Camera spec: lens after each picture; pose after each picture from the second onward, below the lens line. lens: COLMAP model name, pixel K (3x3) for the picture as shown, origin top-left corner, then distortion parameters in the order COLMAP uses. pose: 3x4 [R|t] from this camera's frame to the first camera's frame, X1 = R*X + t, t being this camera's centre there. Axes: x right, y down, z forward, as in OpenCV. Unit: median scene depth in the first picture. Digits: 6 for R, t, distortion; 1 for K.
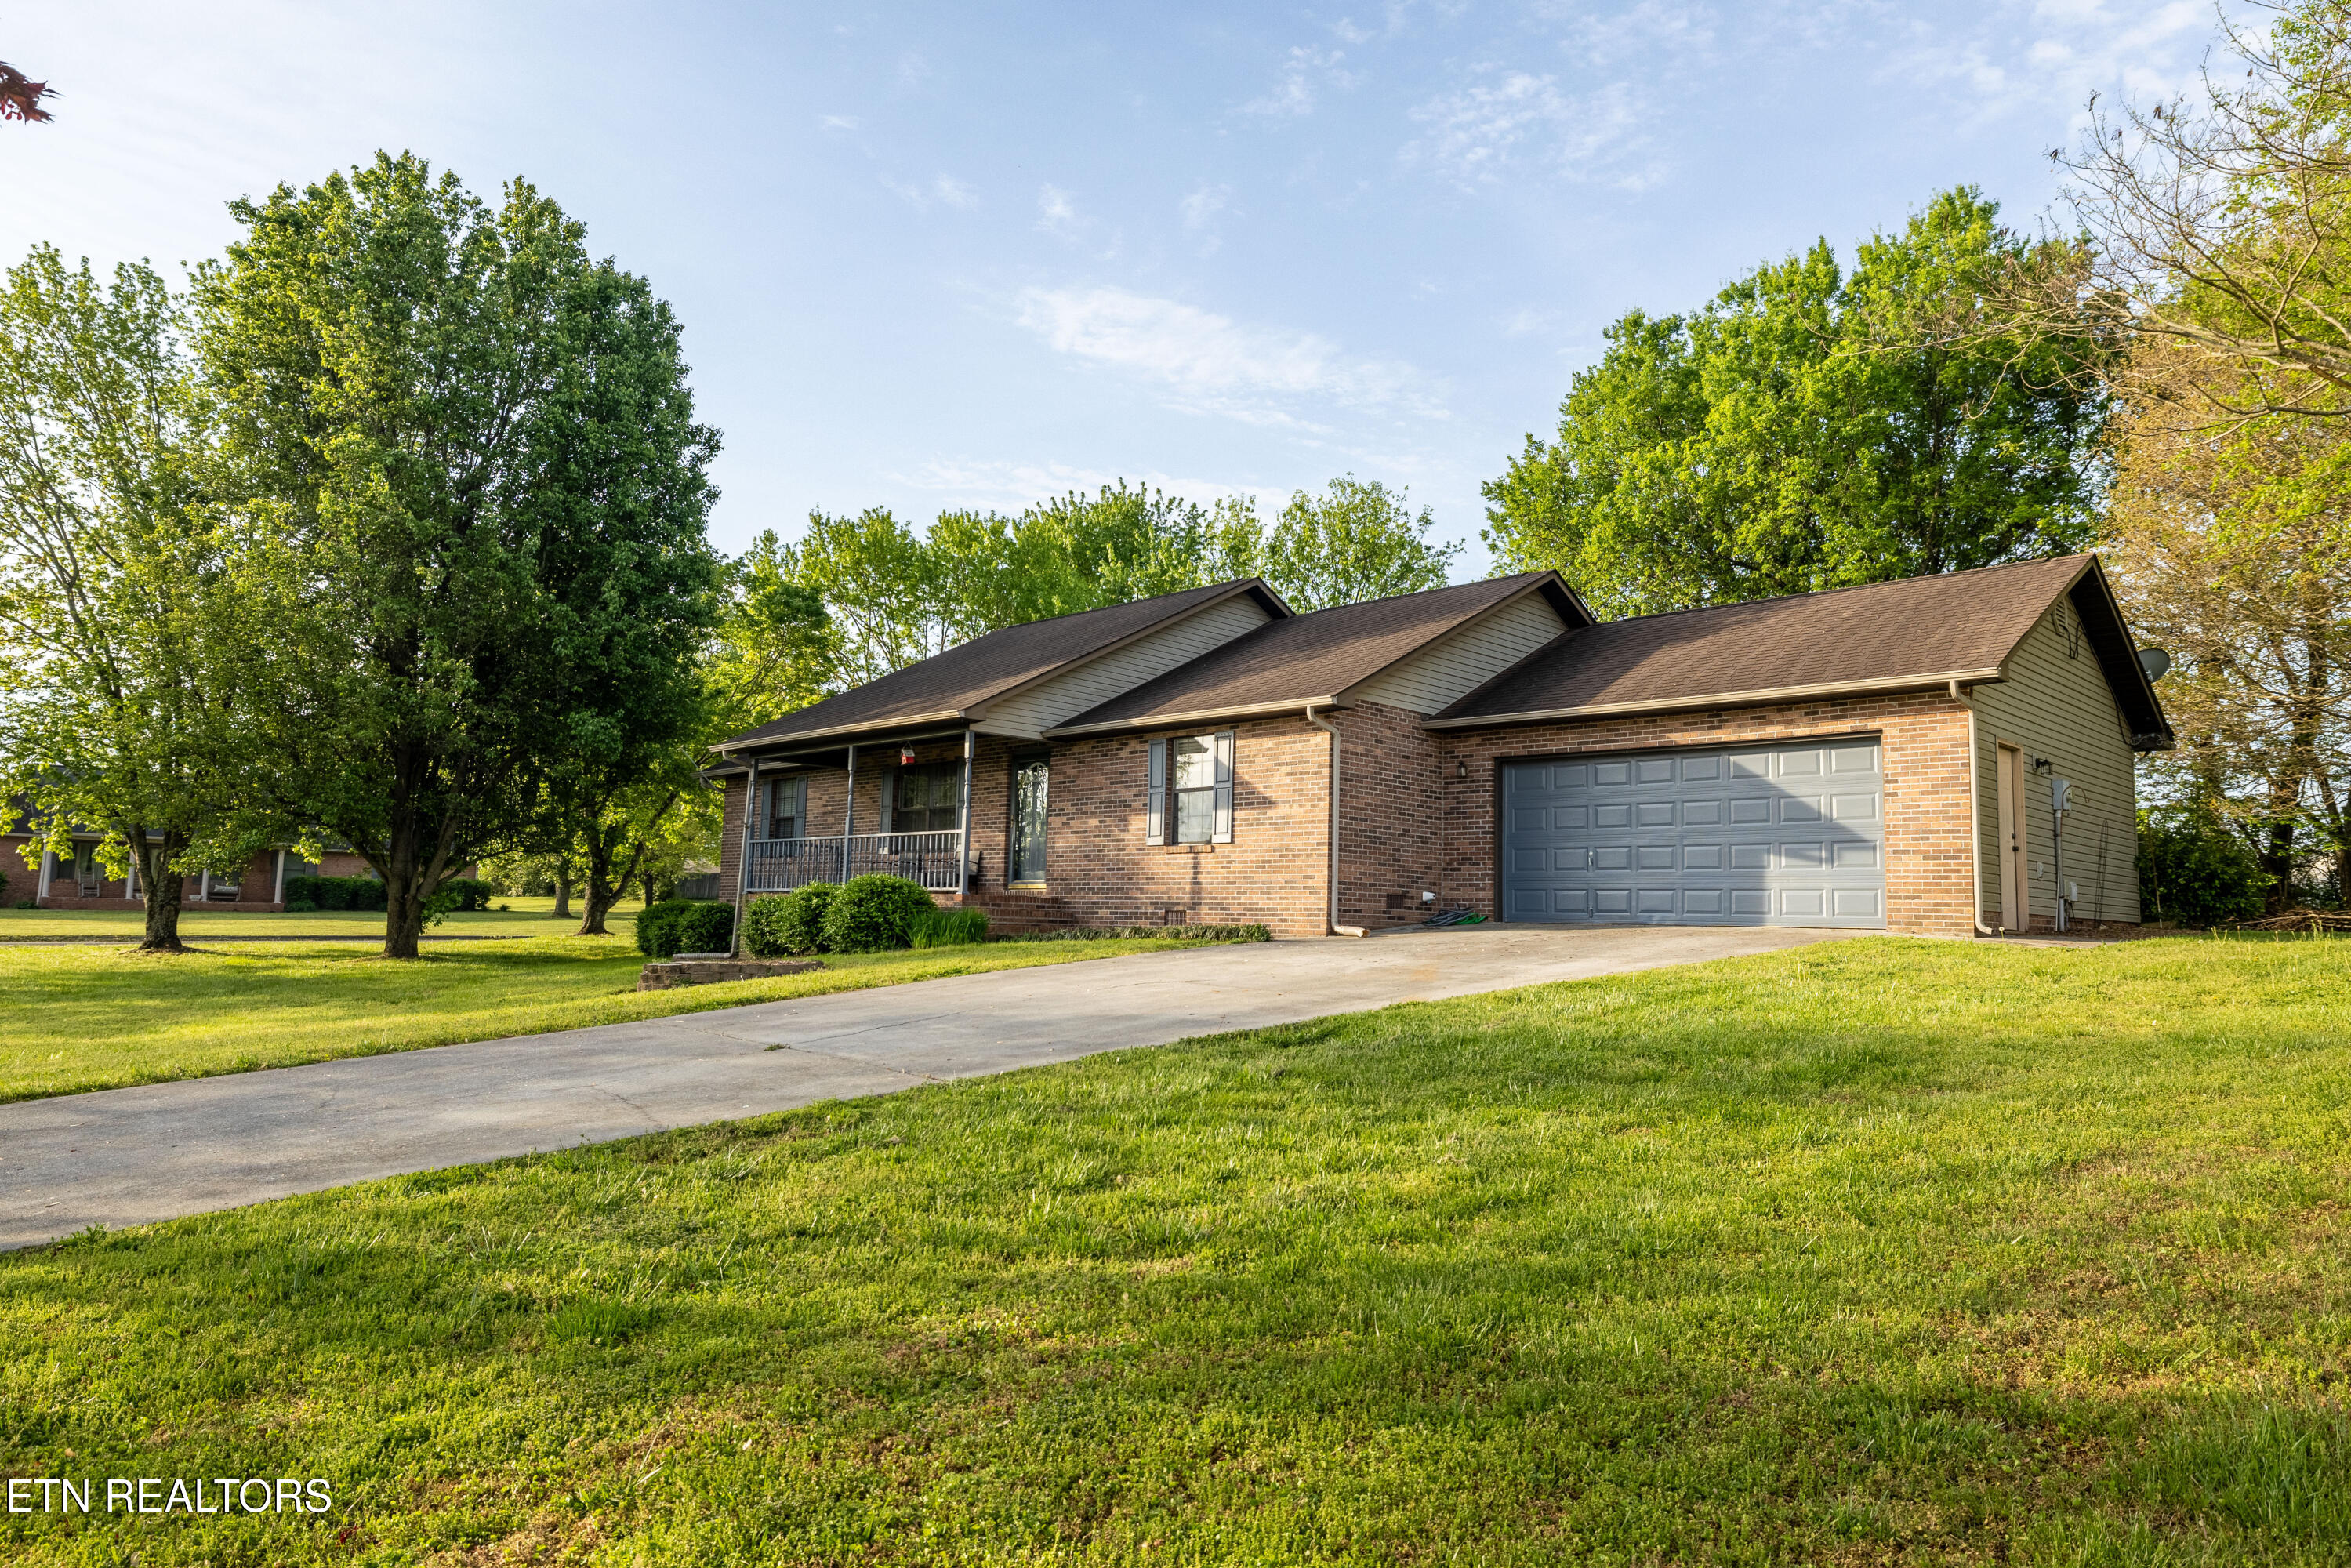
lens RADIAL K [[1459.4, 0, 1189.4], [0, 1459.4, 764.0], [0, 0, 1]] dist [0.004352, 0.001403]
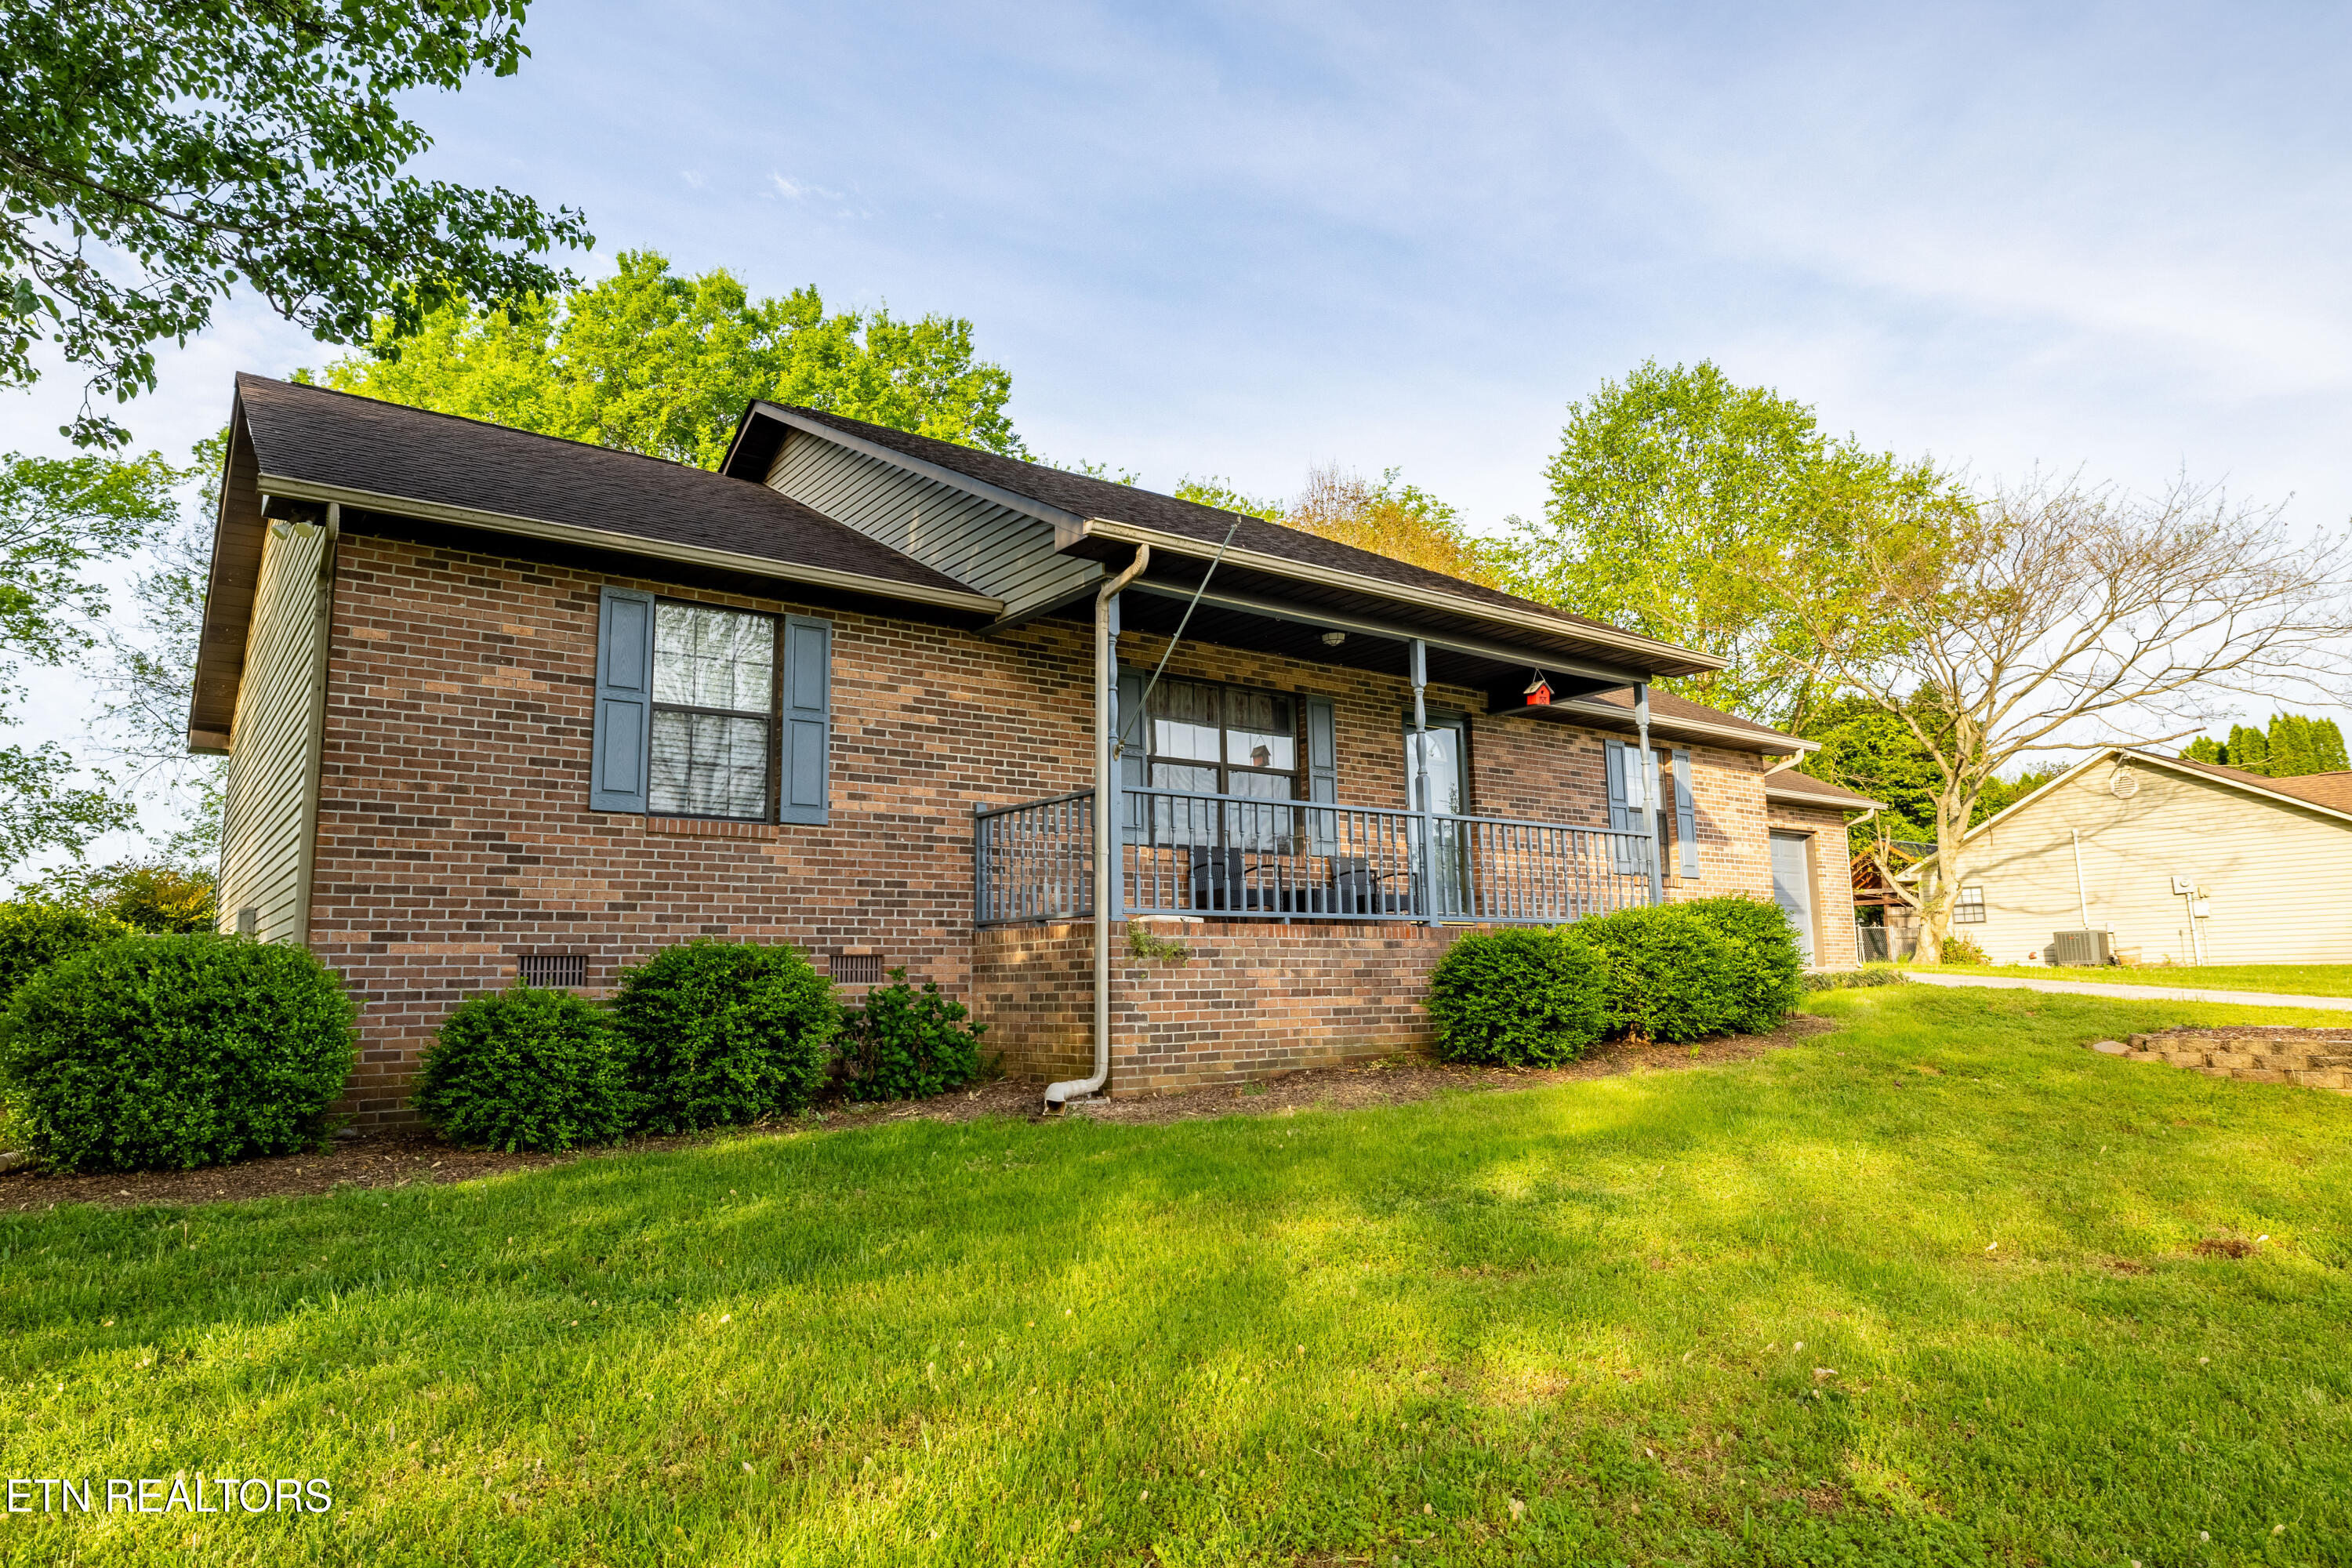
lens RADIAL K [[1394.5, 0, 1172.6], [0, 1394.5, 775.8], [0, 0, 1]] dist [-0.001477, 0.000429]
pose [[0.150861, 0.125833, 0.980514, -0.797124], [-0.089250, 0.989549, -0.113260, 0.108807], [-0.984518, -0.070424, 0.160515, 1.108288]]
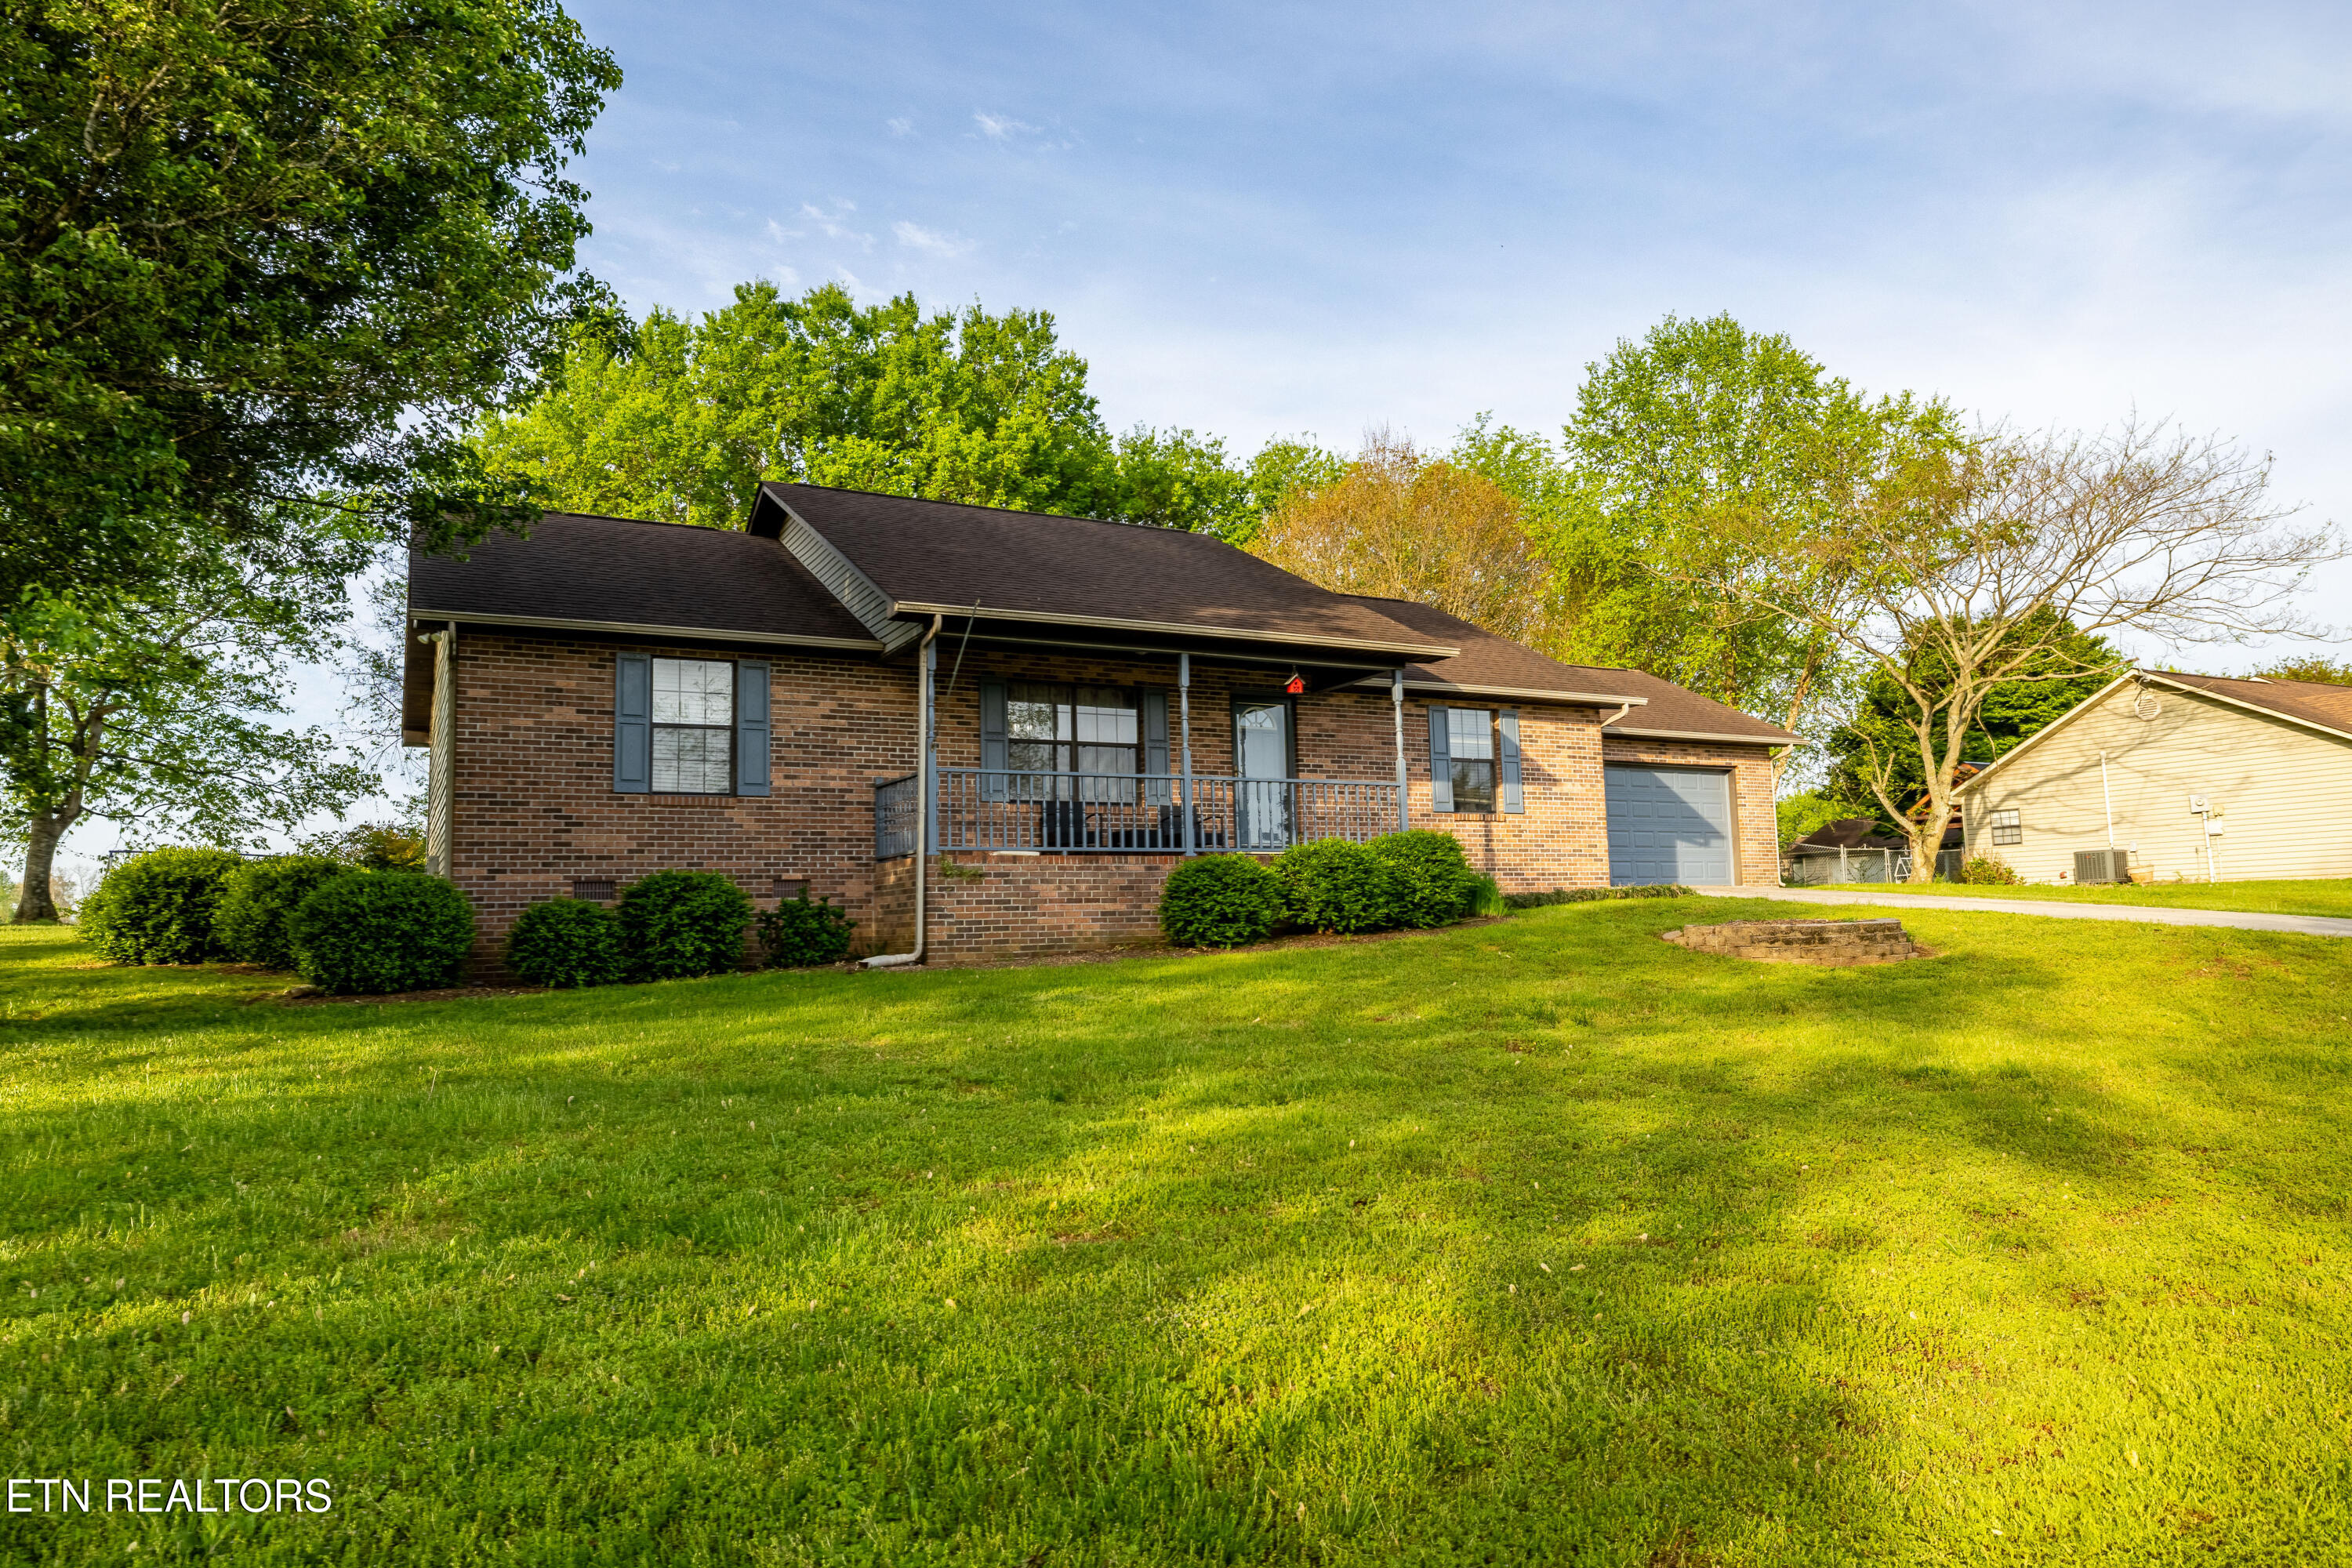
lens RADIAL K [[1459.9, 0, 1176.7], [0, 1459.9, 775.5], [0, 0, 1]] dist [0.004352, 0.001403]
pose [[0.297095, 0.073405, 0.952022, -1.017317], [-0.073703, 0.995829, -0.053783, 0.096711], [-0.951999, -0.054188, 0.301266, 0.862549]]
